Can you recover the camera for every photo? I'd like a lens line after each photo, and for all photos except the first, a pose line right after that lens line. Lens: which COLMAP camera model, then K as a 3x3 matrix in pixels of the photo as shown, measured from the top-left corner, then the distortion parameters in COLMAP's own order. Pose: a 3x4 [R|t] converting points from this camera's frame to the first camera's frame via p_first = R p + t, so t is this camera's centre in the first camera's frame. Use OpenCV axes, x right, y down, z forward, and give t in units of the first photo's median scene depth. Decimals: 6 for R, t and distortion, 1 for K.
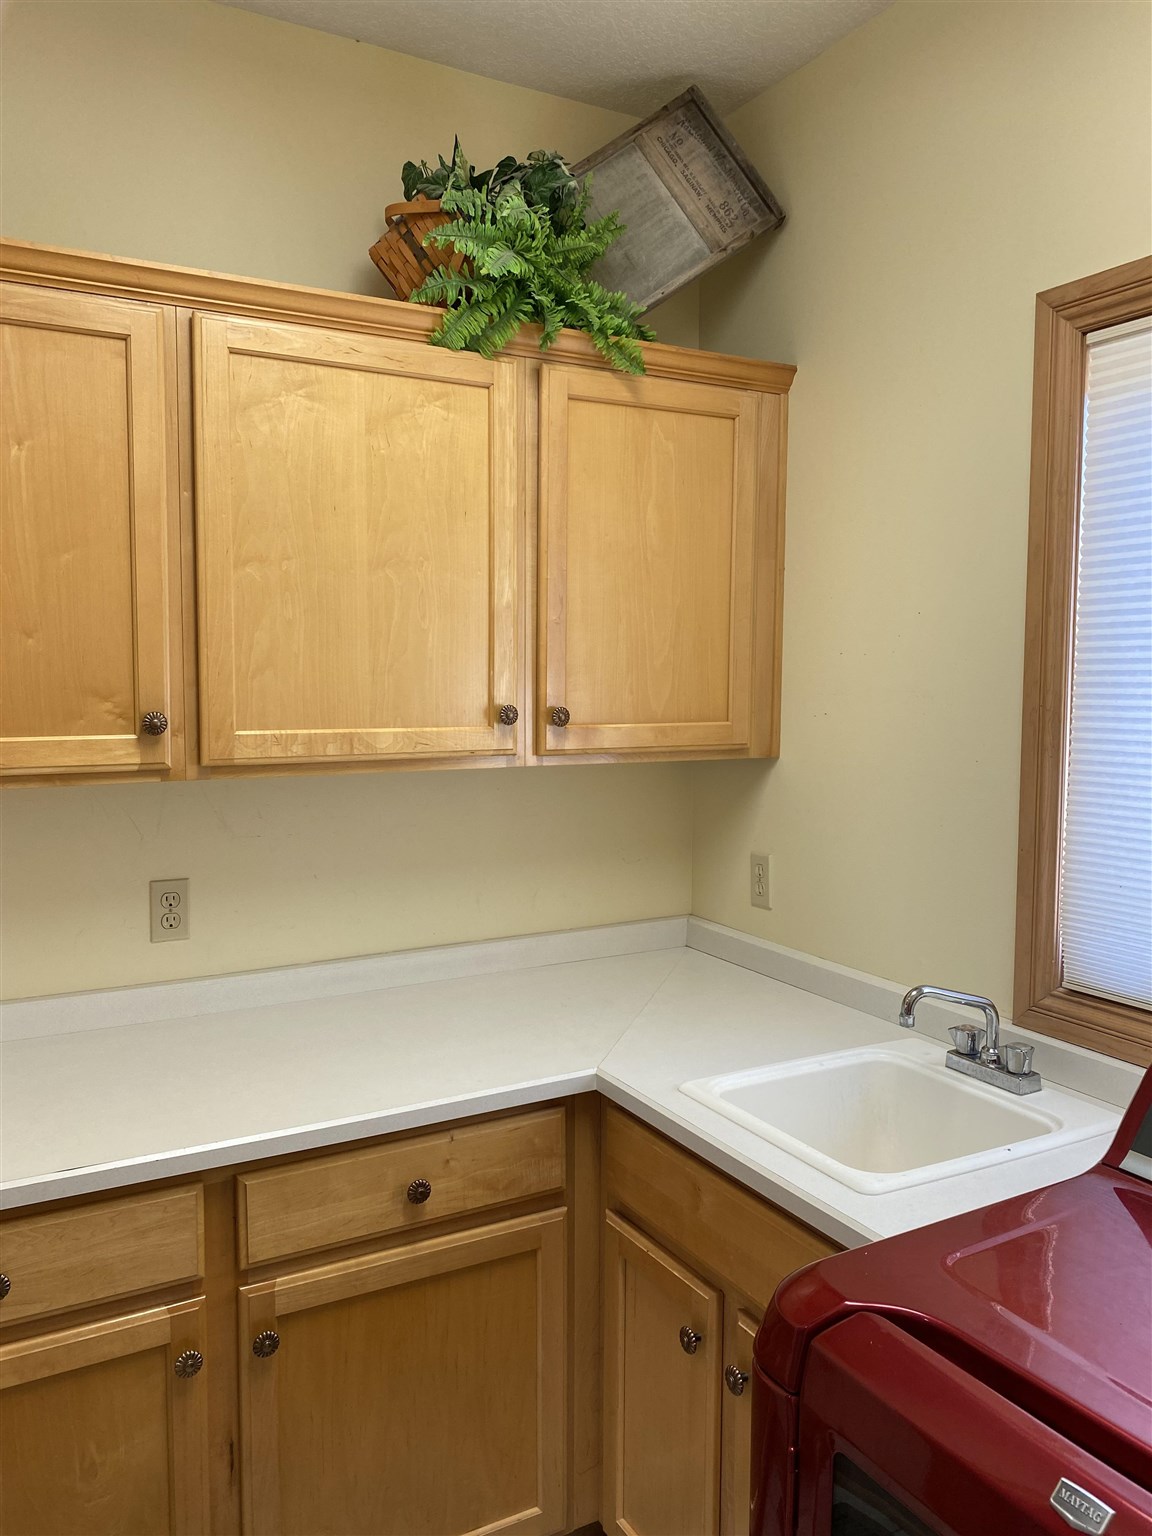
lens RADIAL K [[1177.8, 0, 572.5], [0, 1177.8, 760.3], [0, 0, 1]] dist [0.054845, -0.068489]
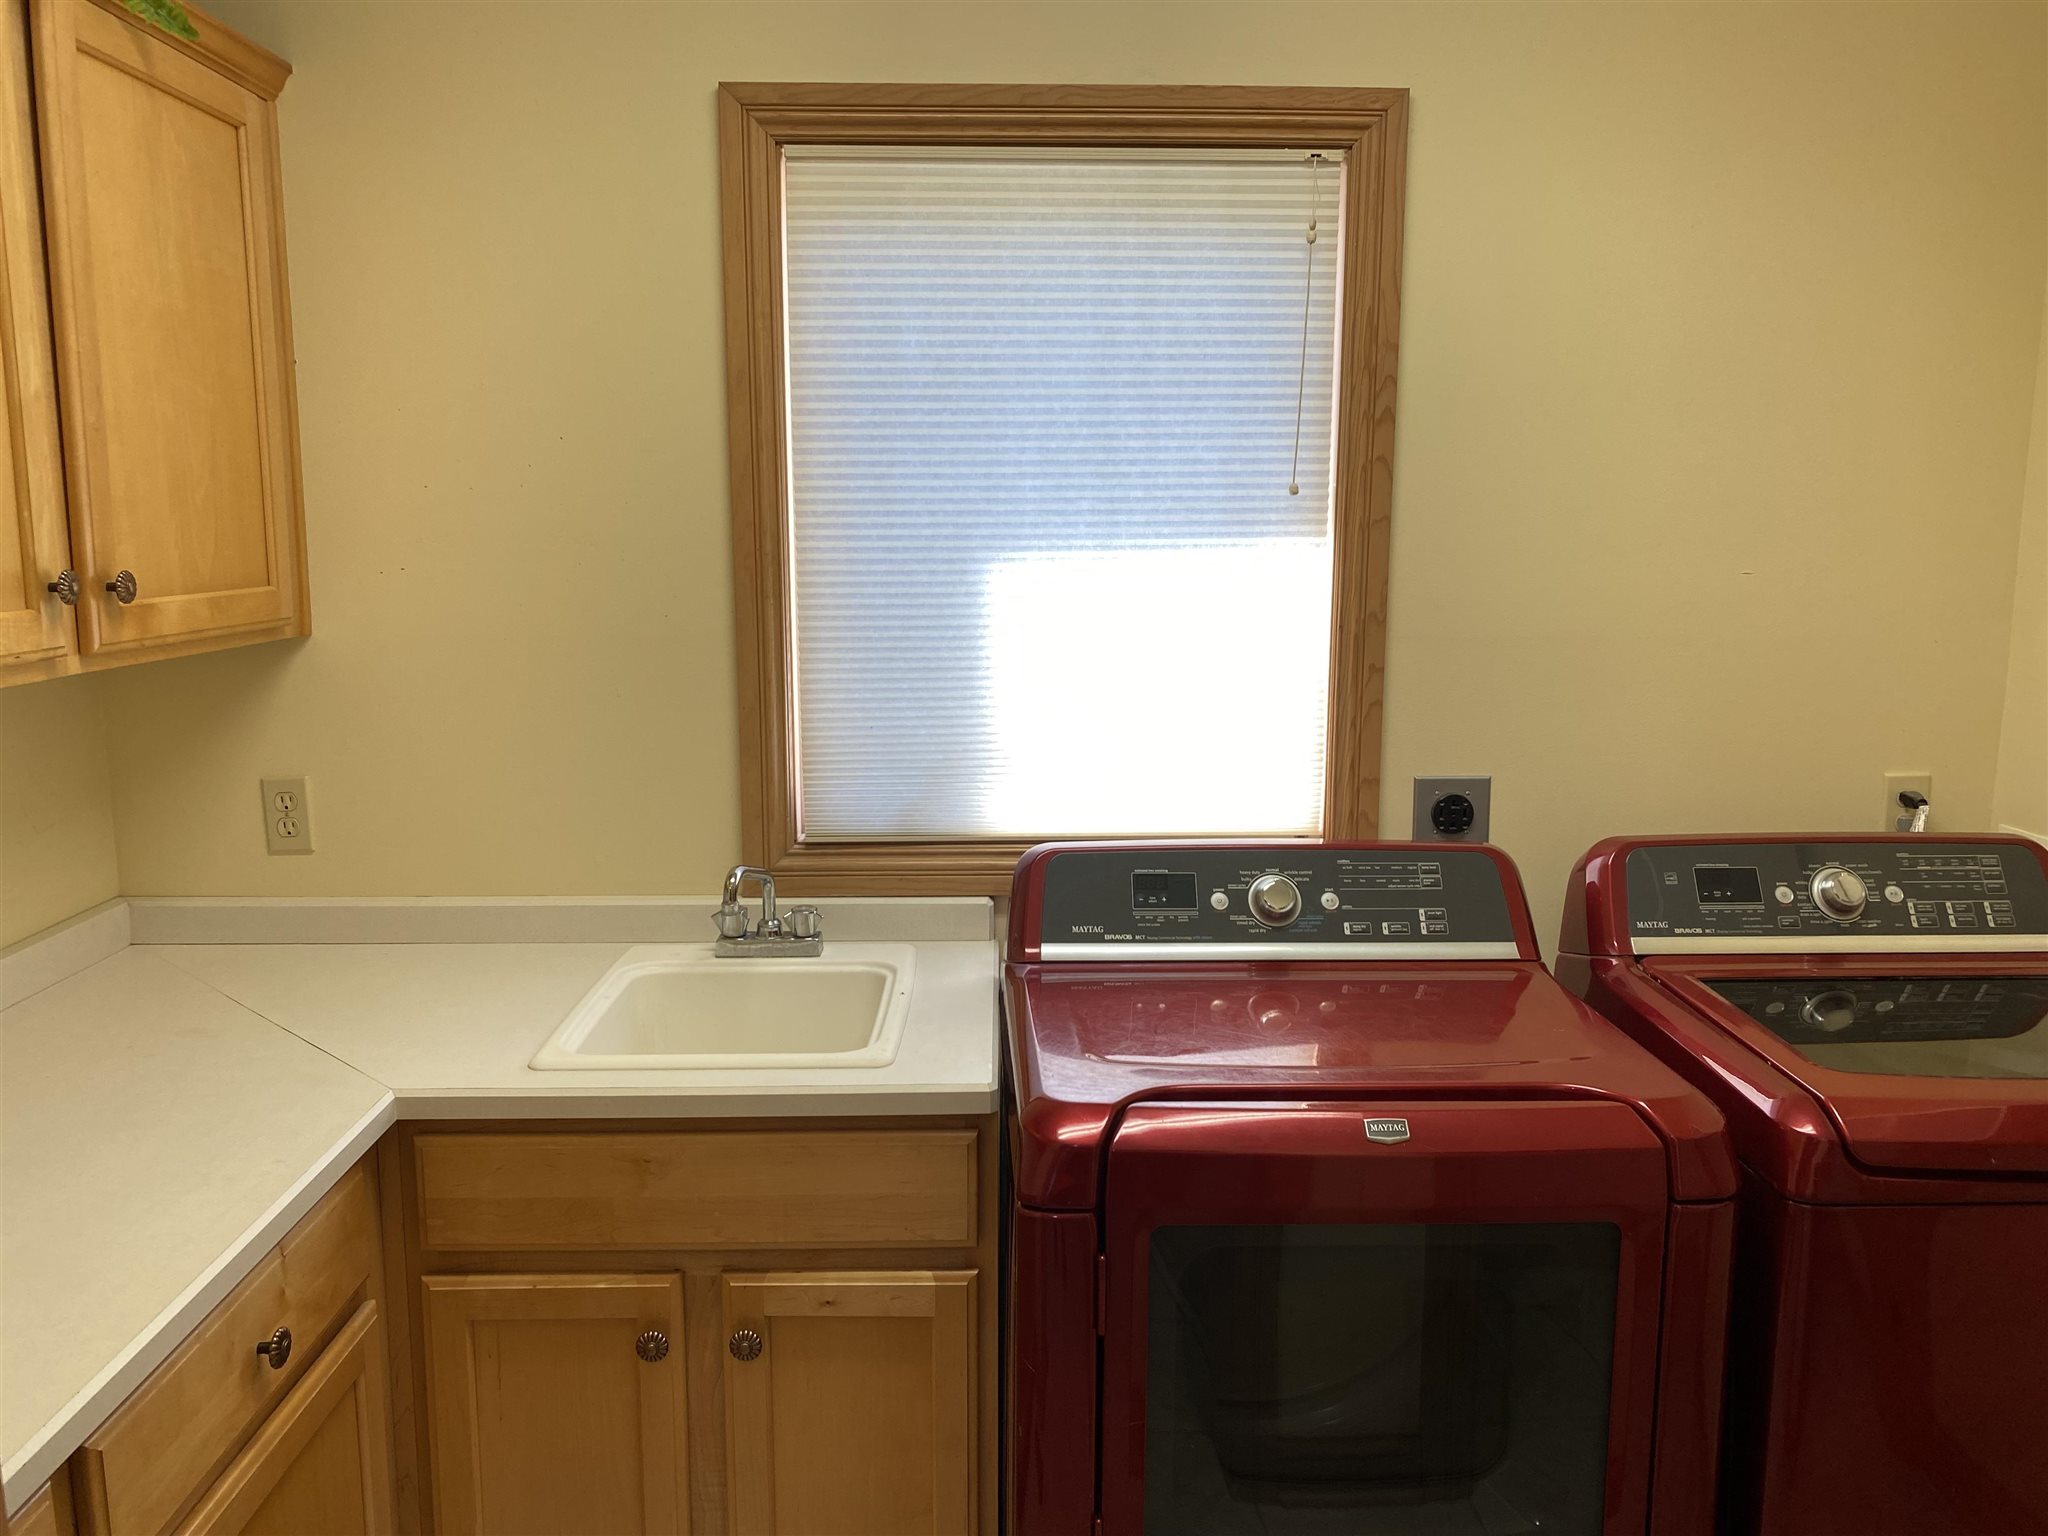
lens RADIAL K [[1570.4, 0, 1019.3], [0, 1570.4, 767.4], [0, 0, 1]] dist [0.054845, -0.068489]
pose [[0.461428, -0.146456, 0.875006, -0.593737], [0.070044, 0.989215, 0.128634, -0.020870], [-0.884408, 0.001934, 0.466710, 0.239865]]
